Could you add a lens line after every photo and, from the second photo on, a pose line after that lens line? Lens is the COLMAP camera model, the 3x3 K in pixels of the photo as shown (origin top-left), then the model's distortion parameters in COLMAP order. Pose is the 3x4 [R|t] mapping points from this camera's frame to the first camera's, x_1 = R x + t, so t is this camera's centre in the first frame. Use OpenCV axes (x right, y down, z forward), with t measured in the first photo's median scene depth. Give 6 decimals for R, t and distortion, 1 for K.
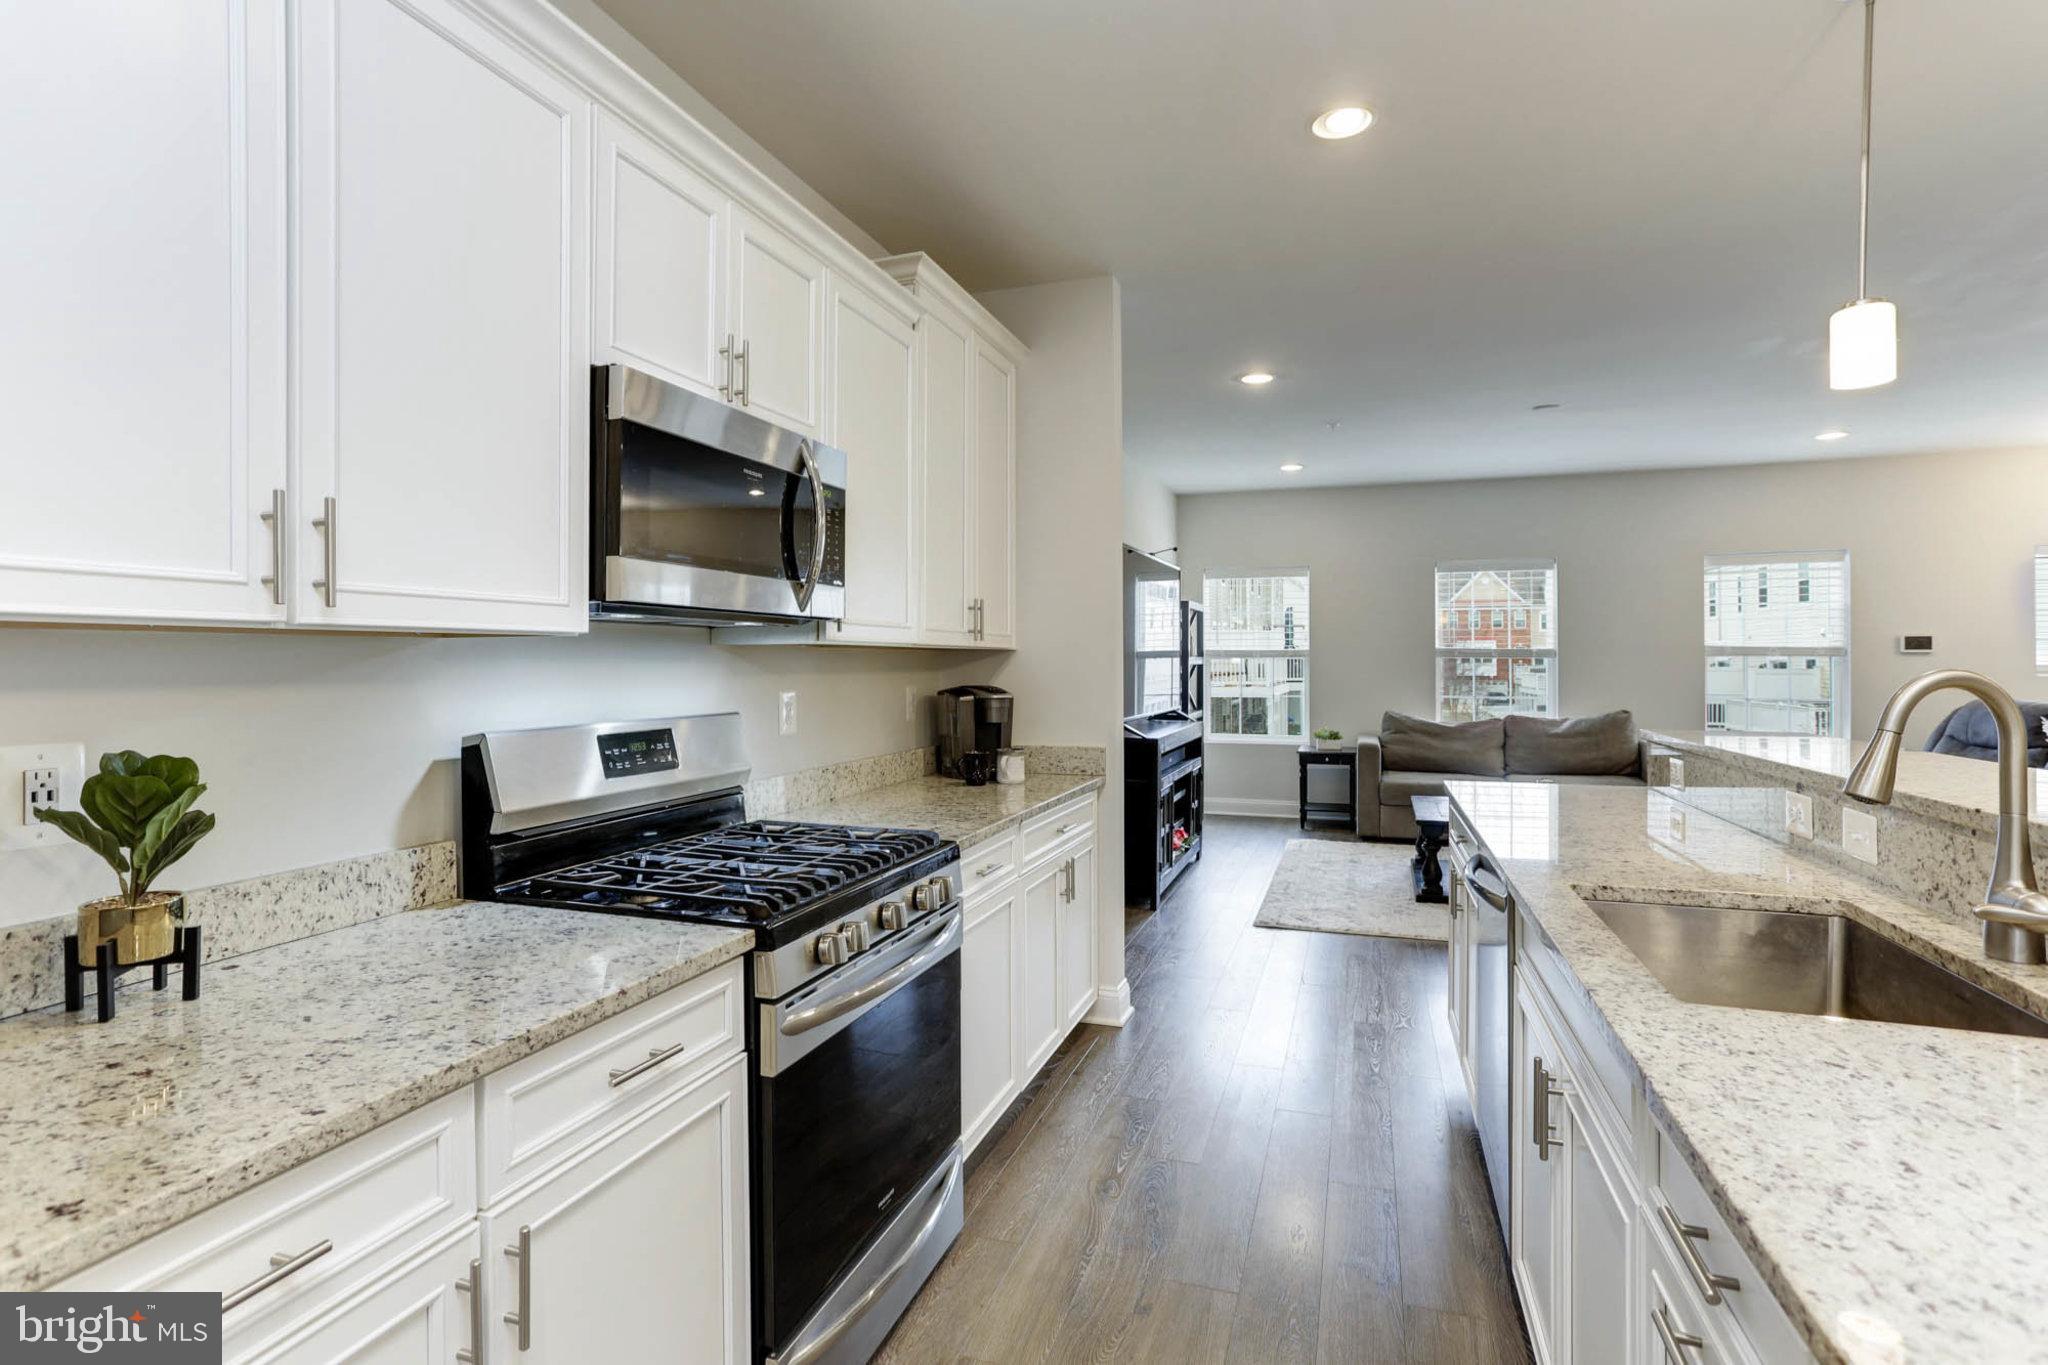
lens RADIAL K [[991.9, 0, 1029.7], [0, 991.9, 663.3], [0, 0, 1]] dist [-0.041076, 0.023555]
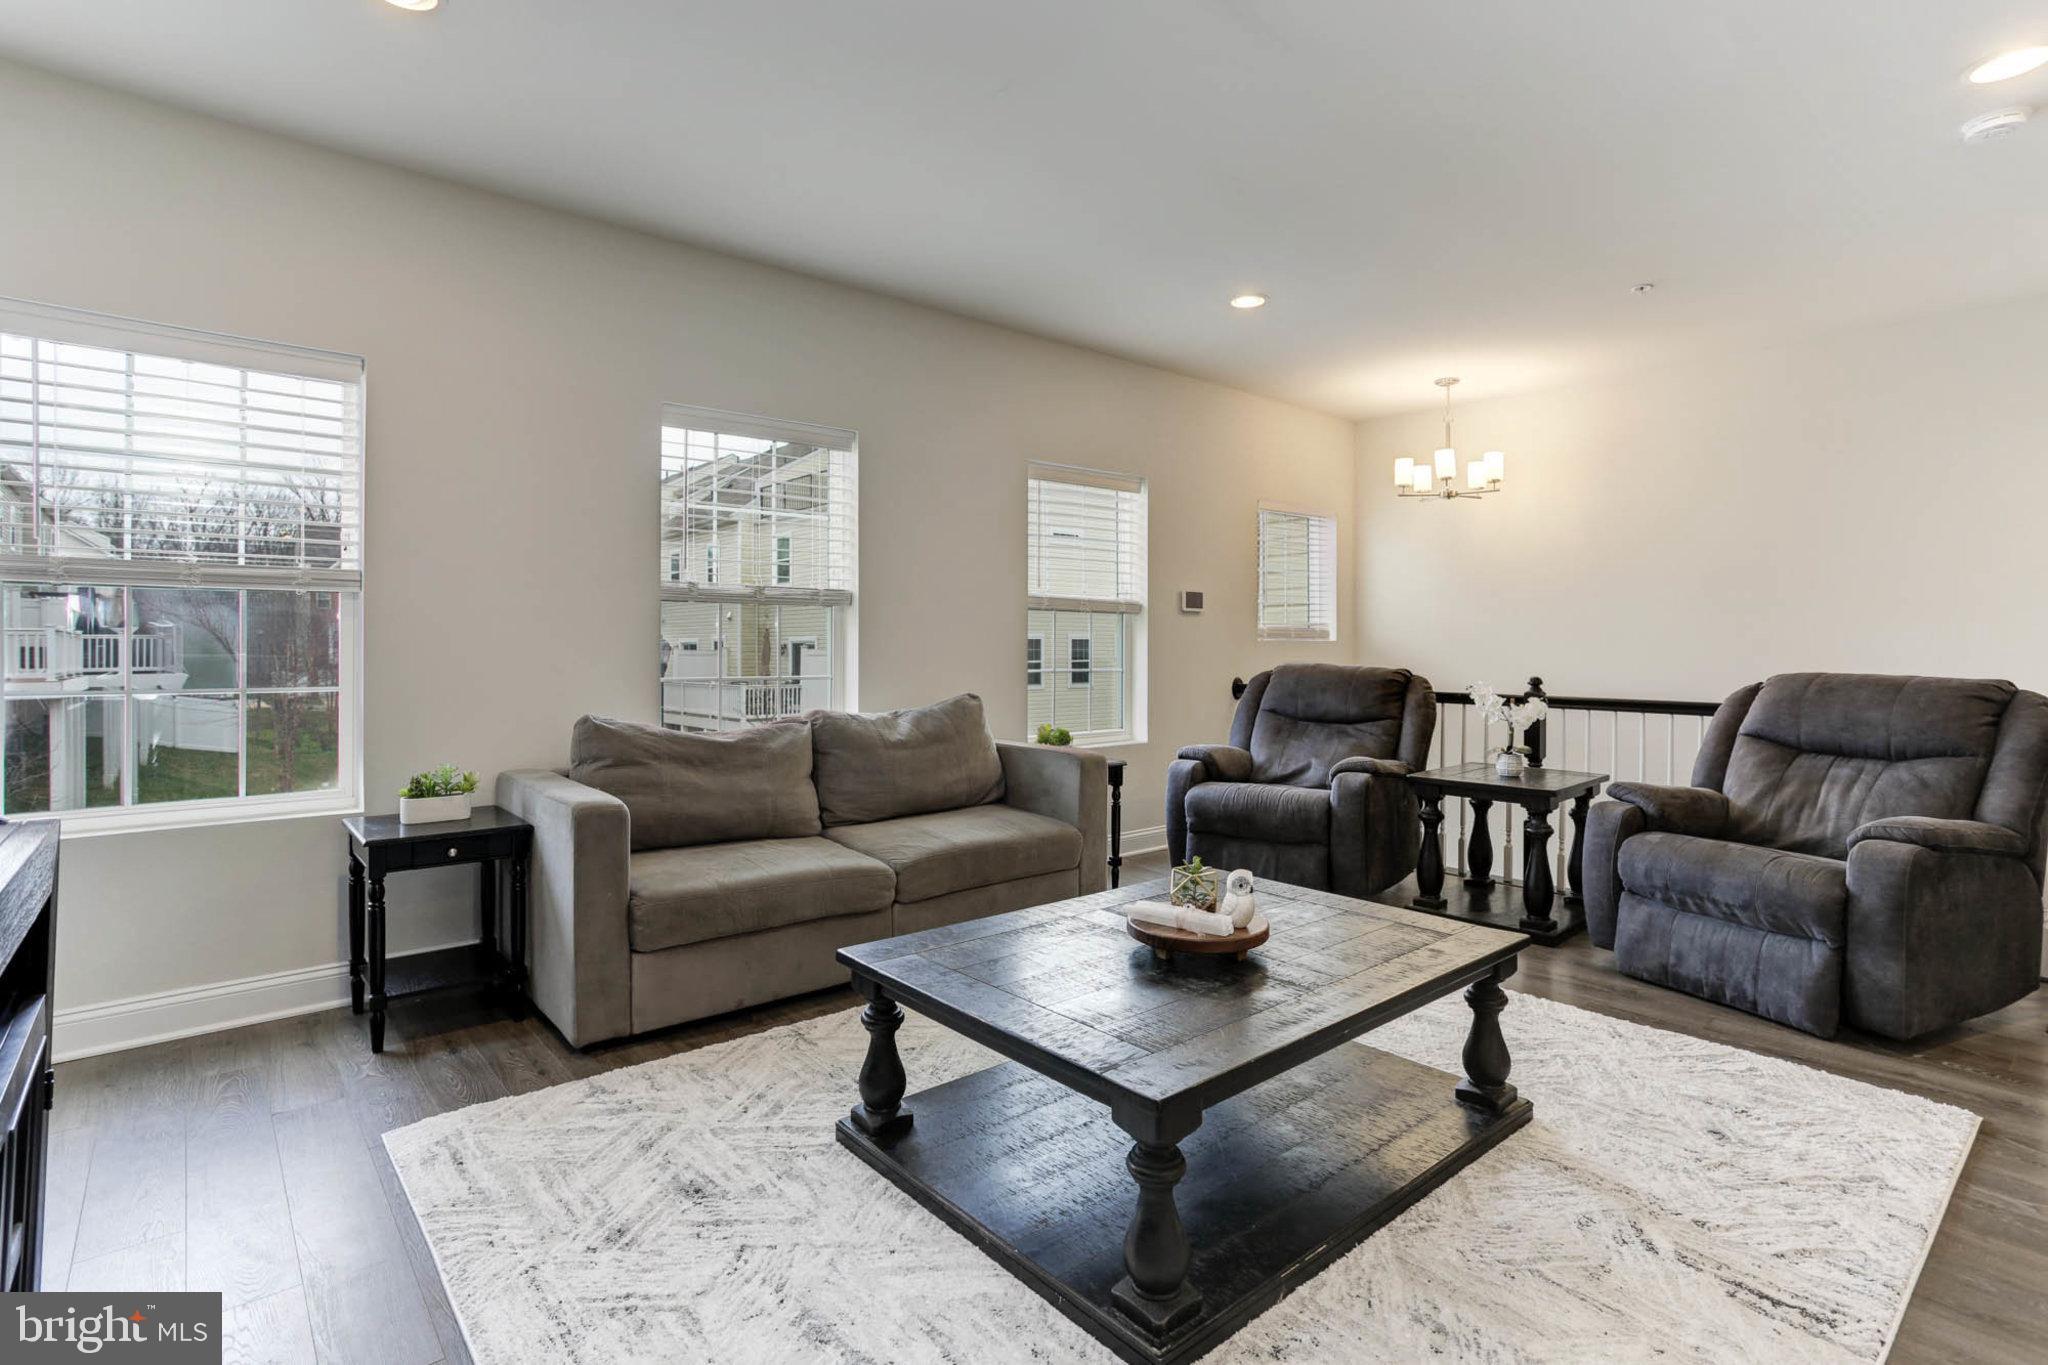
lens RADIAL K [[991.9, 0, 1003.0], [0, 991.9, 659.4], [0, 0, 1]] dist [-0.041076, 0.023555]
pose [[0.522961, -0.009949, 0.852298, 0.187649], [0.000128, 0.999933, 0.011594, 0.037700], [-0.852356, -0.005954, 0.522927, 1.288621]]
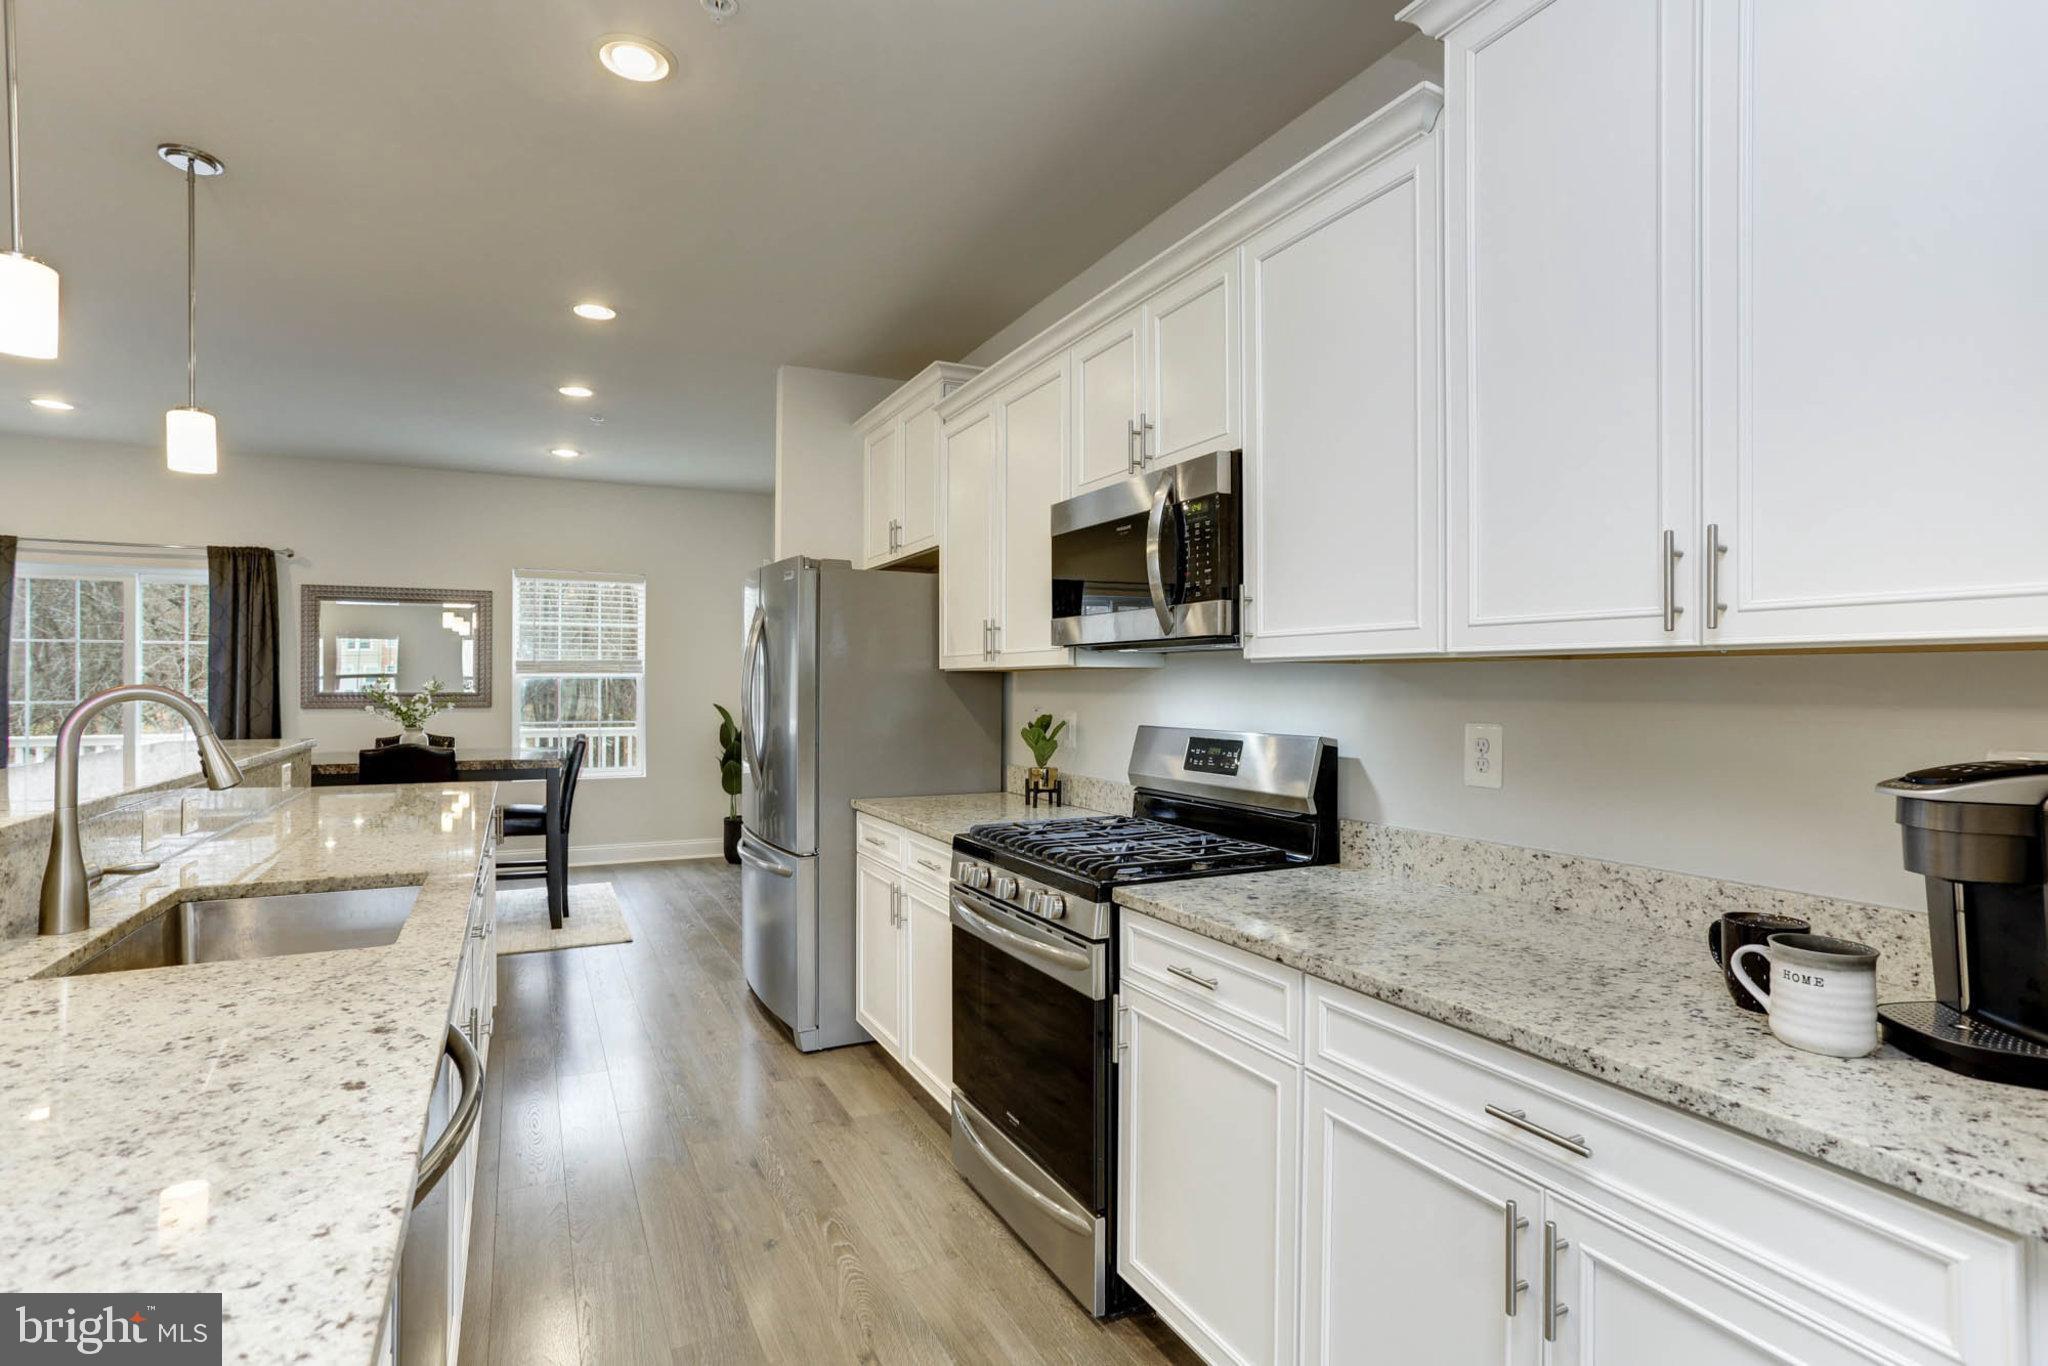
lens RADIAL K [[991.9, 0, 1017.7], [0, 991.9, 688.6], [0, 0, 1]] dist [-0.041076, 0.023555]
pose [[-0.702379, 0.001664, -0.711802, 0.369764], [-0.003938, 0.999973, 0.006223, 0.000110], [0.711793, 0.007174, -0.702353, 0.956389]]
